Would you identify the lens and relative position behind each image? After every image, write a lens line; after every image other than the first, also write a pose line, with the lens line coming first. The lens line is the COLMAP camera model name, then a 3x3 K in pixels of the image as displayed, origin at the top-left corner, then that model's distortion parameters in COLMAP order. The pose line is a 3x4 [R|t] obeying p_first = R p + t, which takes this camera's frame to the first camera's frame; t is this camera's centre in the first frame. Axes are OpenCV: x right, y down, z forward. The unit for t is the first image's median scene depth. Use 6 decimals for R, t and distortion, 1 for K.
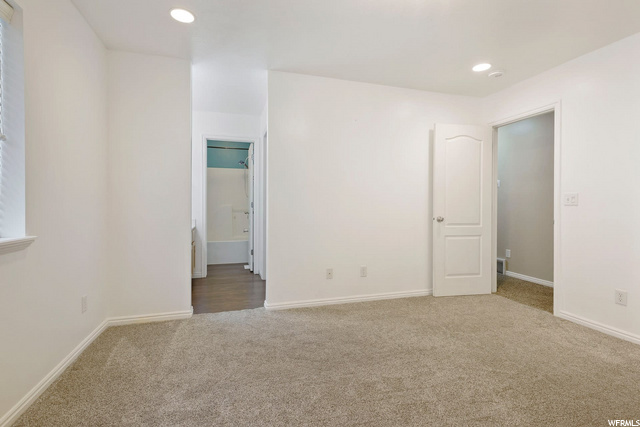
lens RADIAL K [[297.8, 0, 320.1], [0, 297.8, 208.0], [0, 0, 1]] dist [-0.003685, -0.000264]
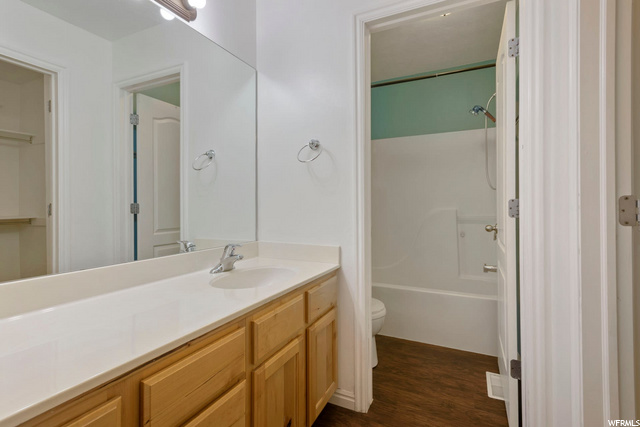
lens RADIAL K [[297.8, 0, 320.1], [0, 297.8, 208.0], [0, 0, 1]] dist [-0.003685, -0.000264]
pose [[0.724985, -0.003329, -0.688756, -0.132580], [-0.001515, 0.999978, -0.006428, -0.007152], [0.688763, 0.005704, 0.724964, 0.530325]]
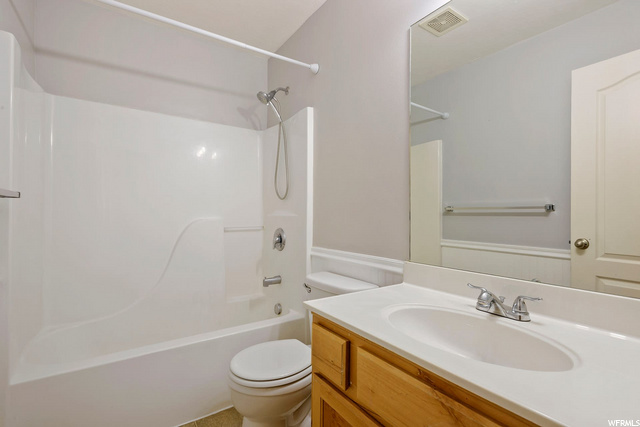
lens RADIAL K [[297.8, 0, 320.1], [0, 297.8, 208.0], [0, 0, 1]] dist [-0.003685, -0.000264]
pose [[-0.951680, -0.031512, -0.305470, -0.238100], [-0.030602, 0.999501, -0.007767, -0.010407], [0.305563, 0.001956, -0.952170, 0.831298]]
